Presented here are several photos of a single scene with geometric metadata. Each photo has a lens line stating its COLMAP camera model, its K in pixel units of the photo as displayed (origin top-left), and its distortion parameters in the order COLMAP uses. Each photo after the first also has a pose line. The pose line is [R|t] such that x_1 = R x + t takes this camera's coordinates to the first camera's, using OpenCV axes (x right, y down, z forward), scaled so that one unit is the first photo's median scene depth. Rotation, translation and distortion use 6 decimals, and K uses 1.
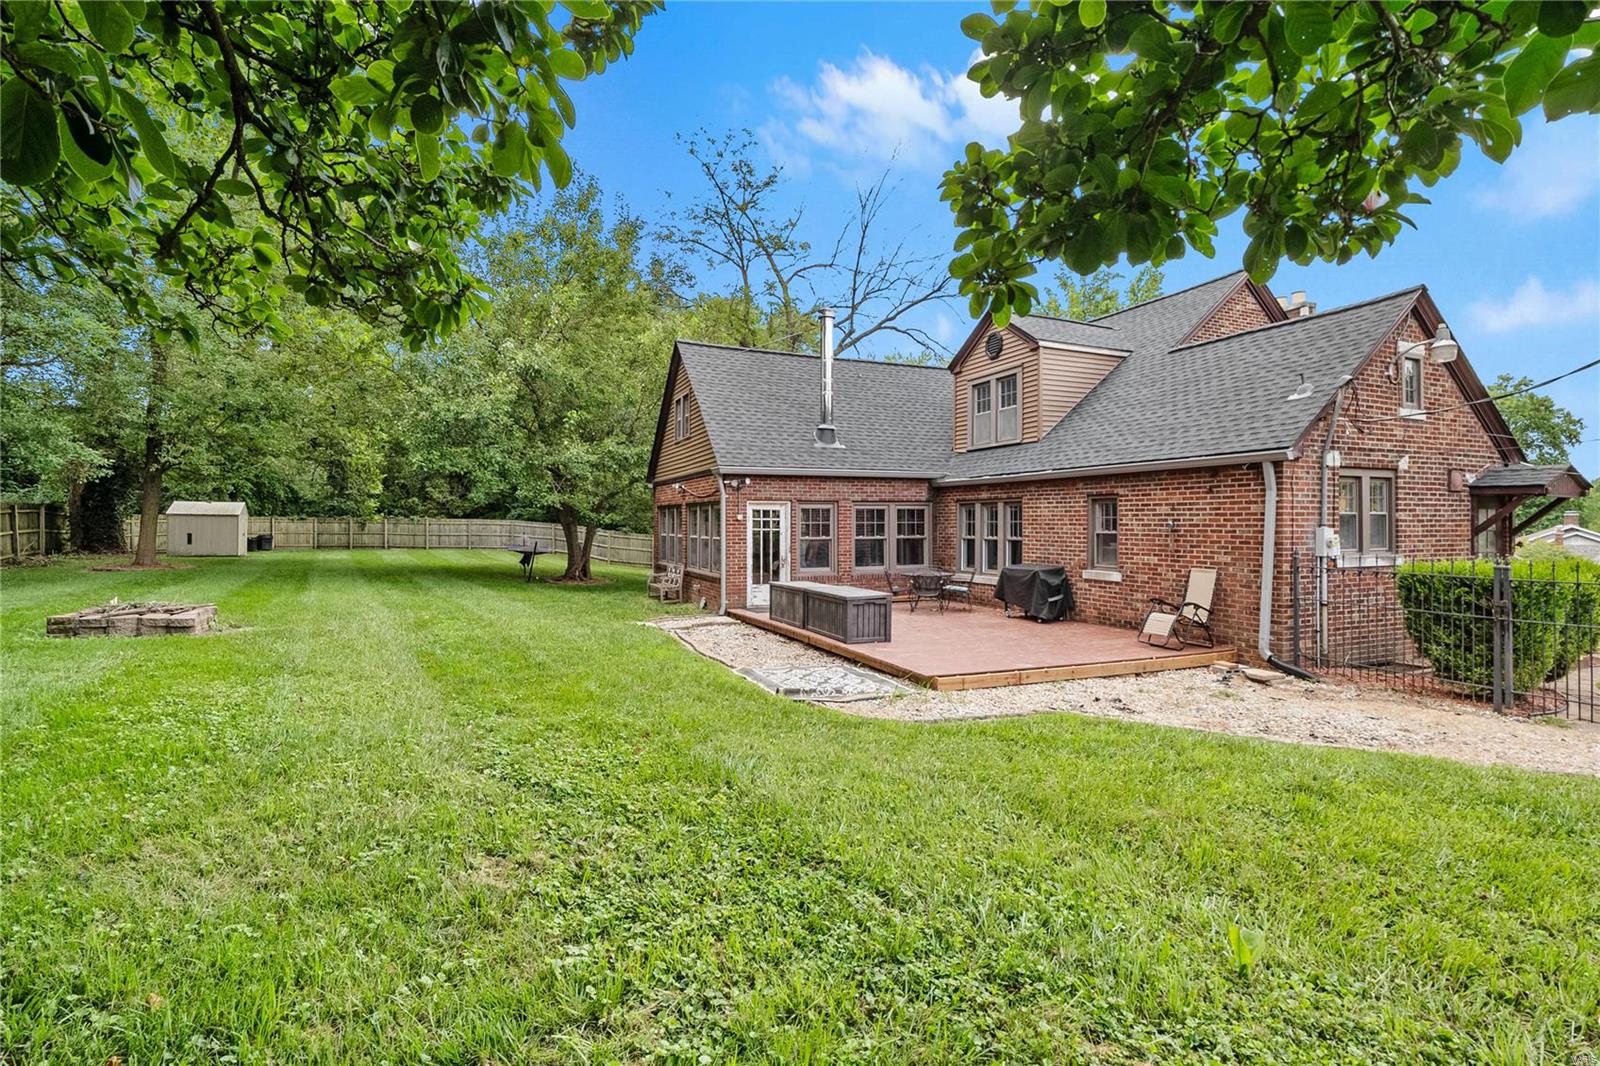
lens RADIAL K [[752.6, 0, 824.0], [0, 752.6, 510.9], [0, 0, 1]] dist [-0.002777, -0.000057]
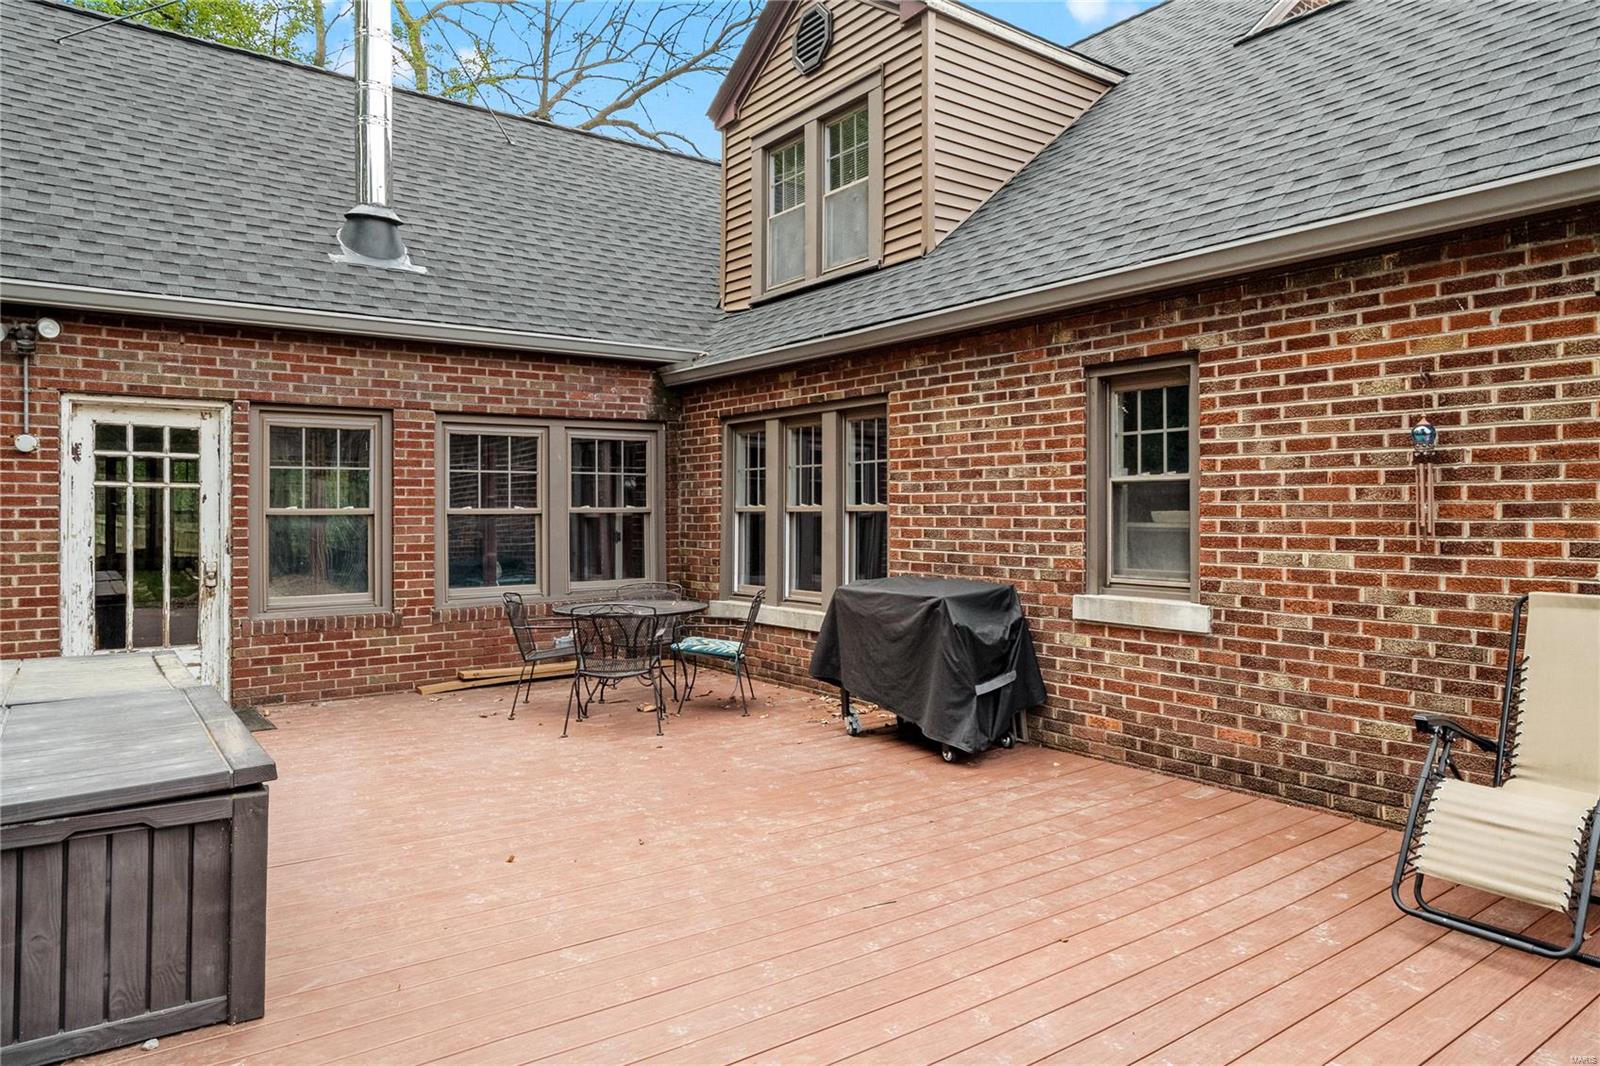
lens RADIAL K [[1001.6, 0, 801.0], [0, 1001.6, 525.0], [0, 0, 1]] dist [0.002977, 0.000424]
pose [[0.979602, -0.006828, 0.200832, 0.116958], [0.001113, 0.999592, 0.028554, 0.029760], [-0.200945, -0.027748, 0.979210, 0.498568]]
